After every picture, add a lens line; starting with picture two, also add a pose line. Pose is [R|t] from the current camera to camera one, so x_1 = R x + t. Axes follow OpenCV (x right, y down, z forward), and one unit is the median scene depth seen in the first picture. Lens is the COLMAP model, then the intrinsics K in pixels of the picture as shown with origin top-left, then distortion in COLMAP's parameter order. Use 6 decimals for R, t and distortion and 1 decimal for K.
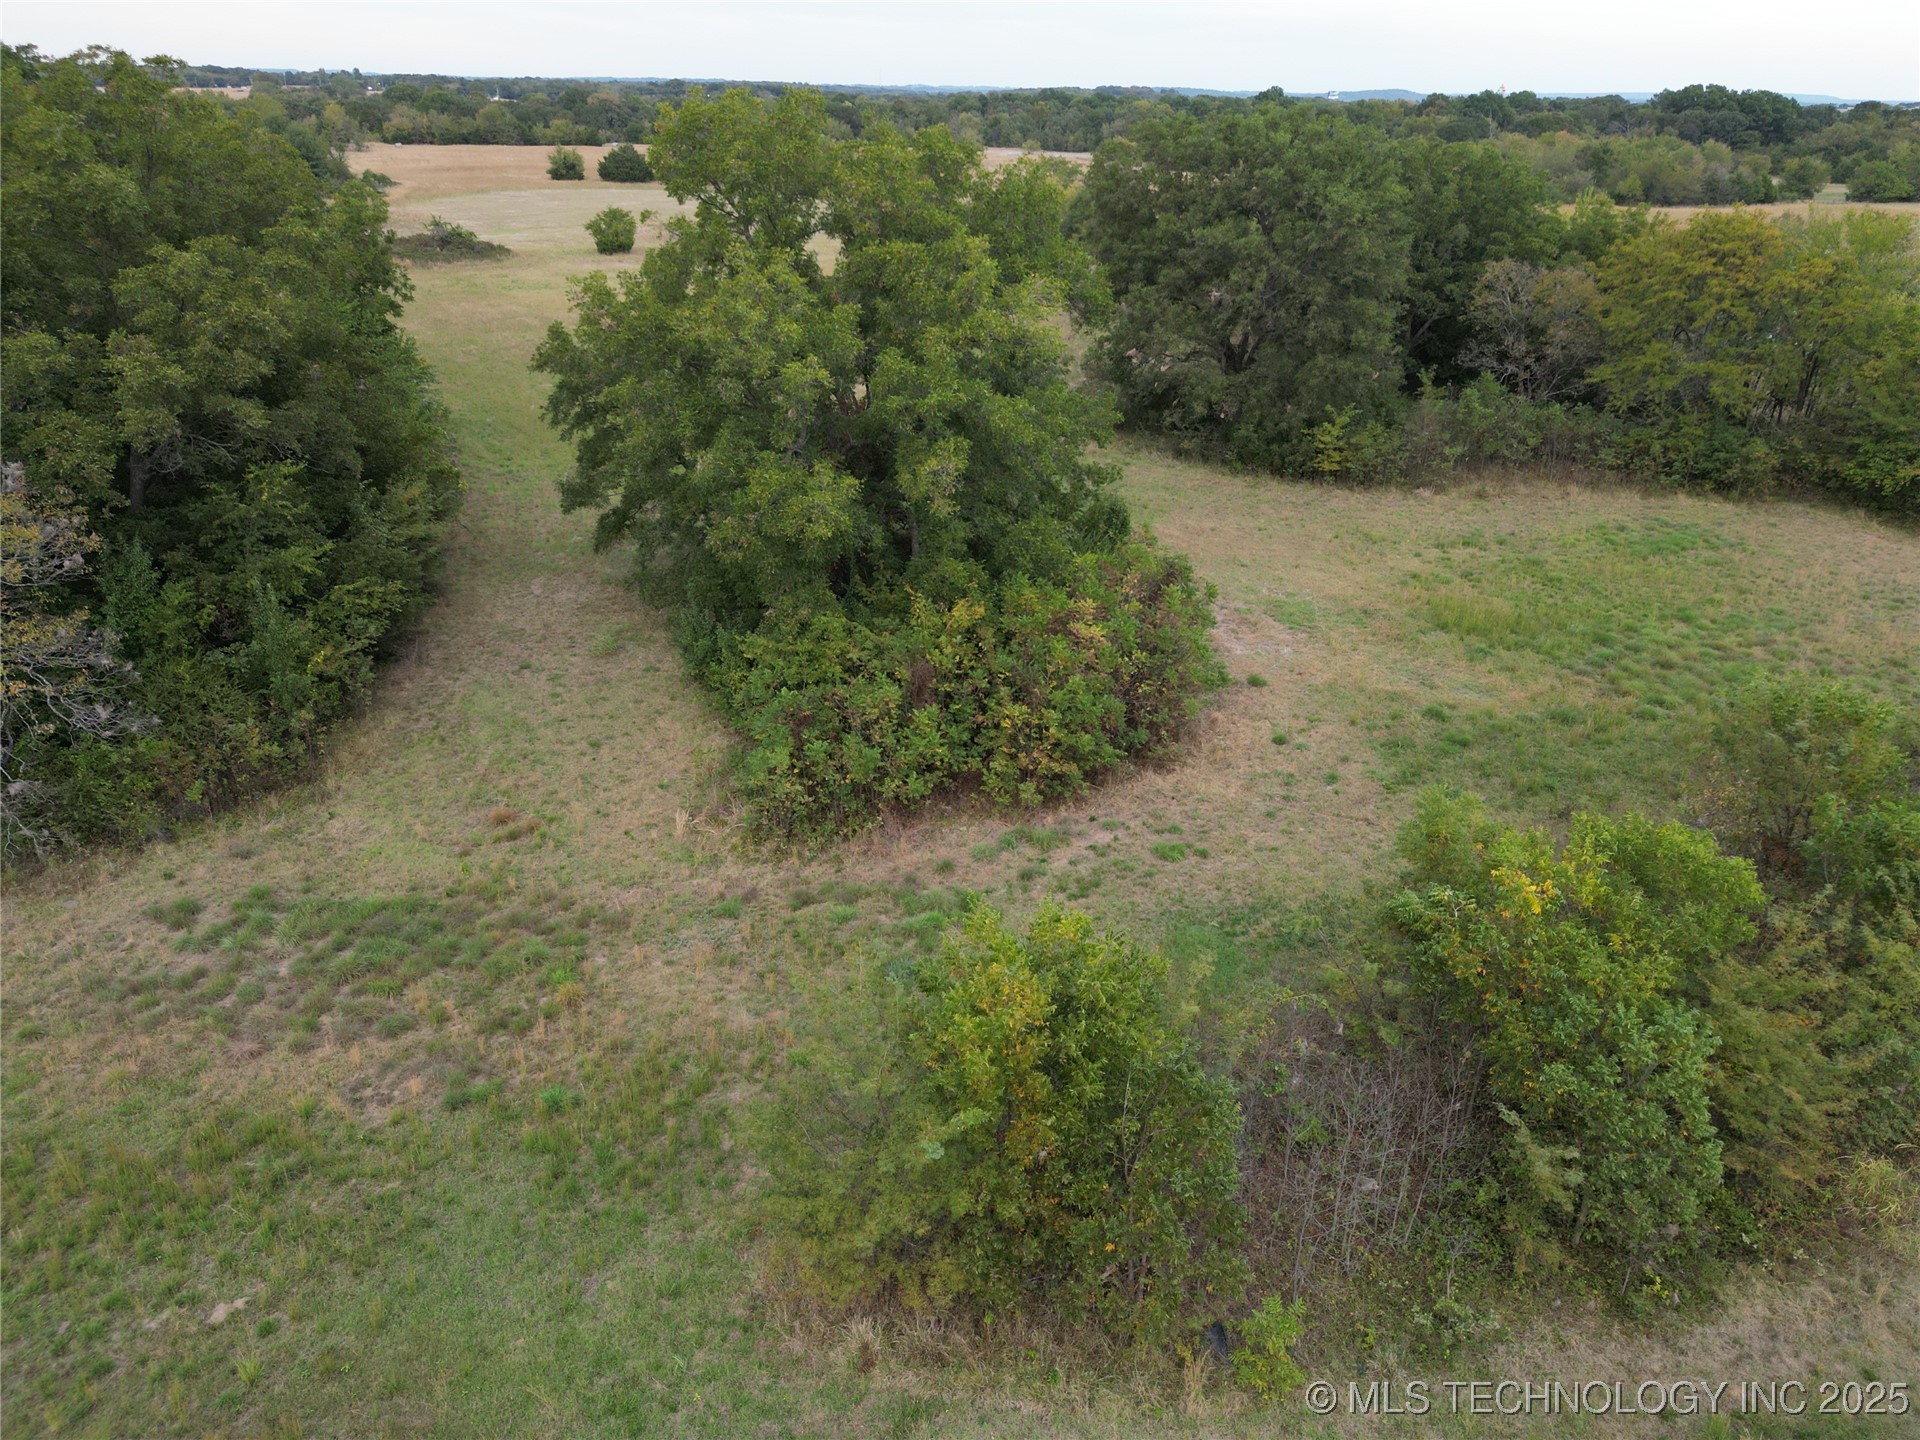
lens RADIAL K [[1339.9, 0, 952.6], [0, 1339.9, 713.1], [0, 0, 1]] dist [0.067768, -0.077448]
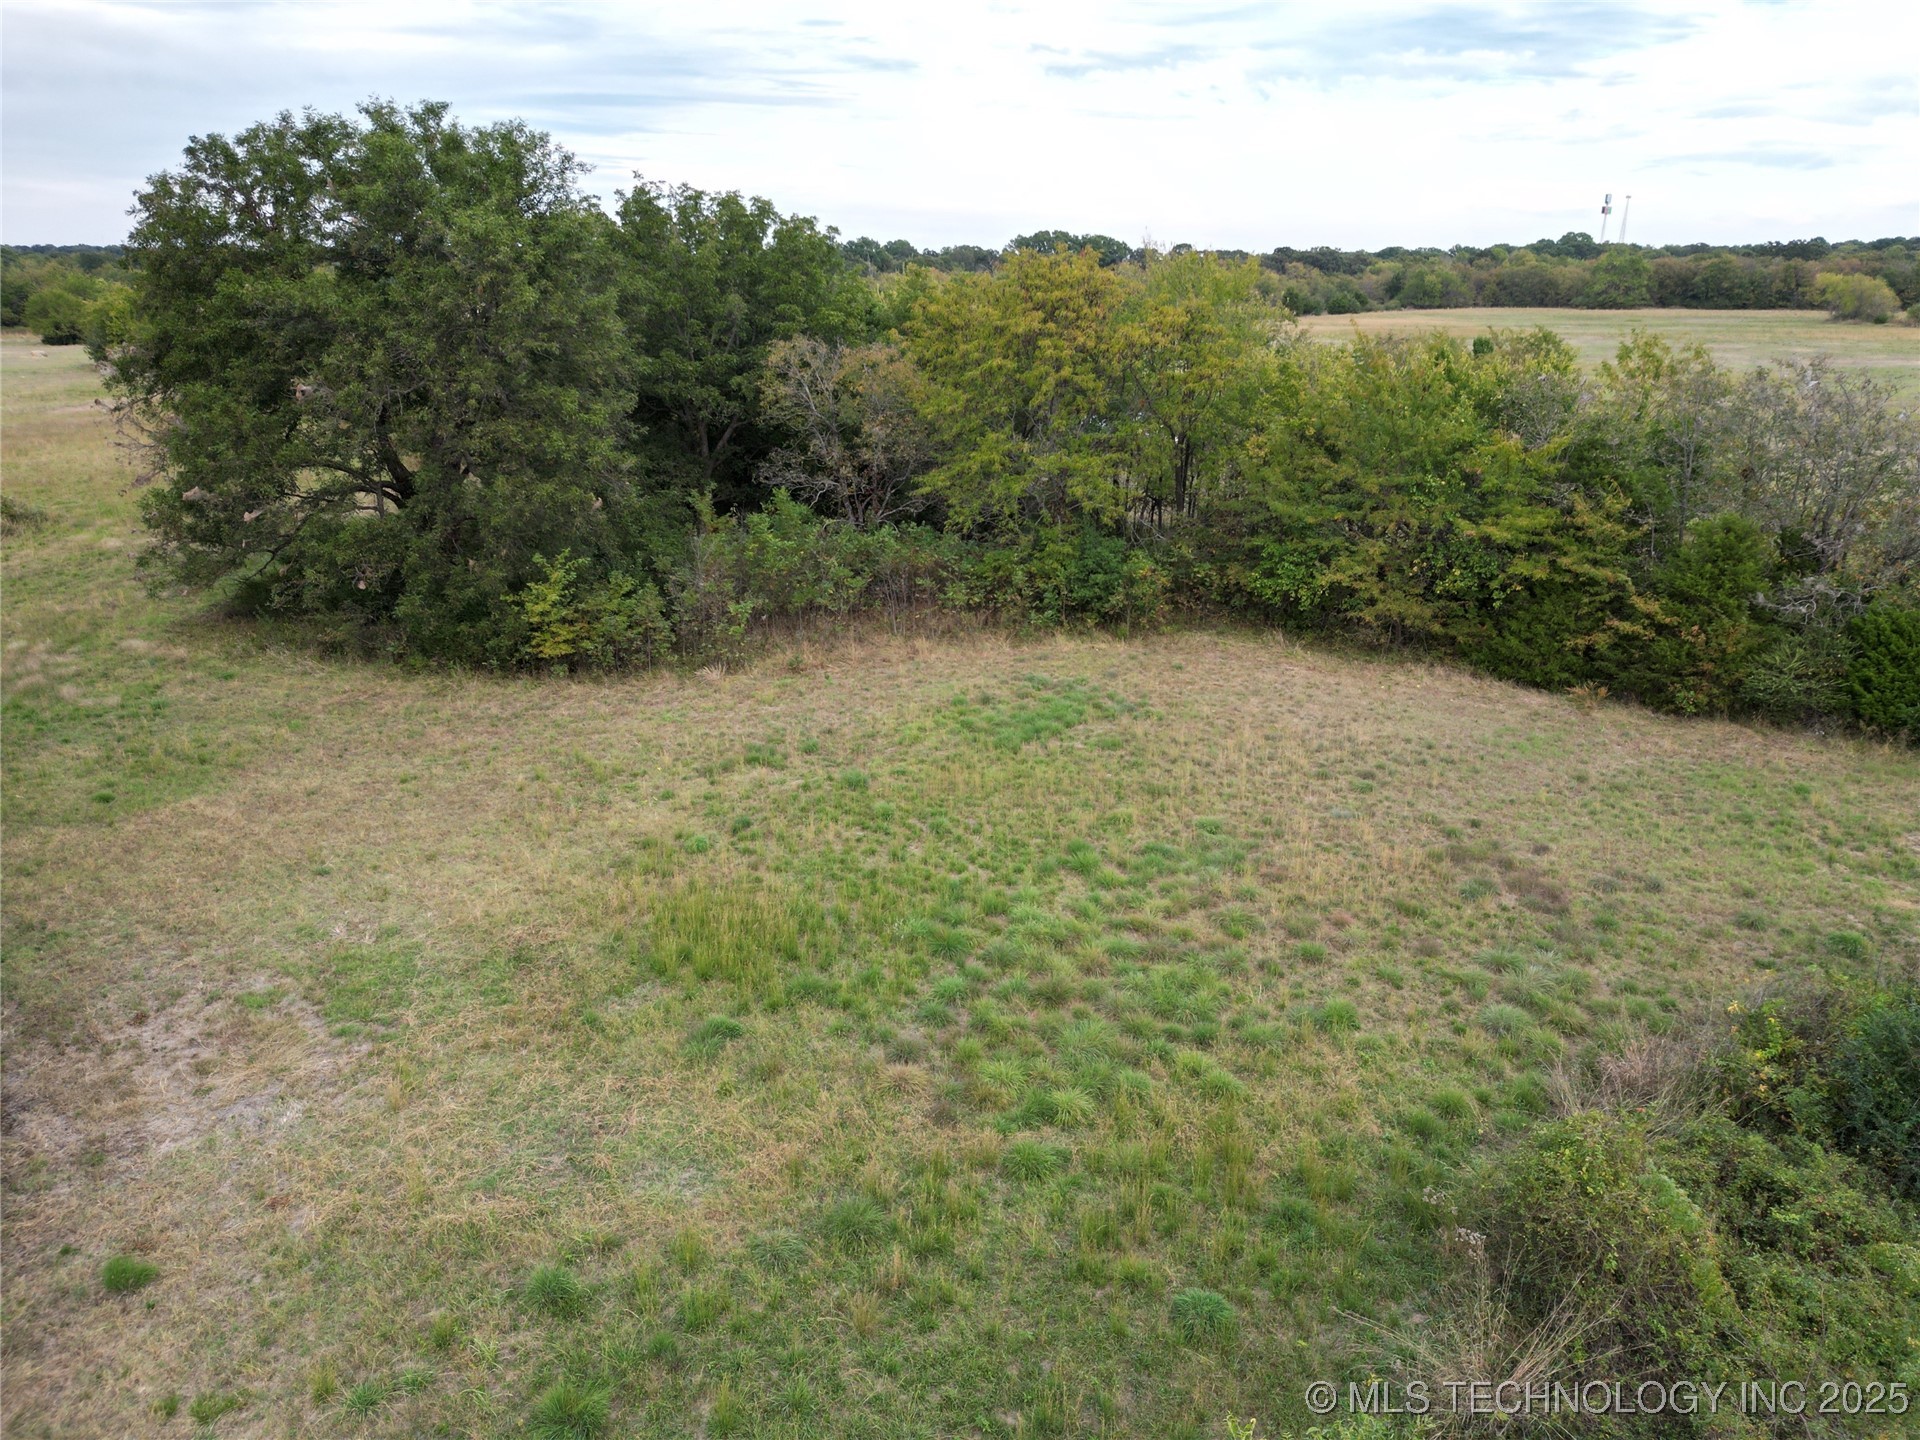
lens RADIAL K [[1338.1, 0, 951.4], [0, 1338.1, 717.3], [0, 0, 1]] dist [0.083357, -0.091319]
pose [[0.924589, -0.132325, 0.357247, 0.240422], [0.168205, 0.983180, -0.071160, -0.083451], [-0.341822, 0.125885, 0.931295, 0.391374]]
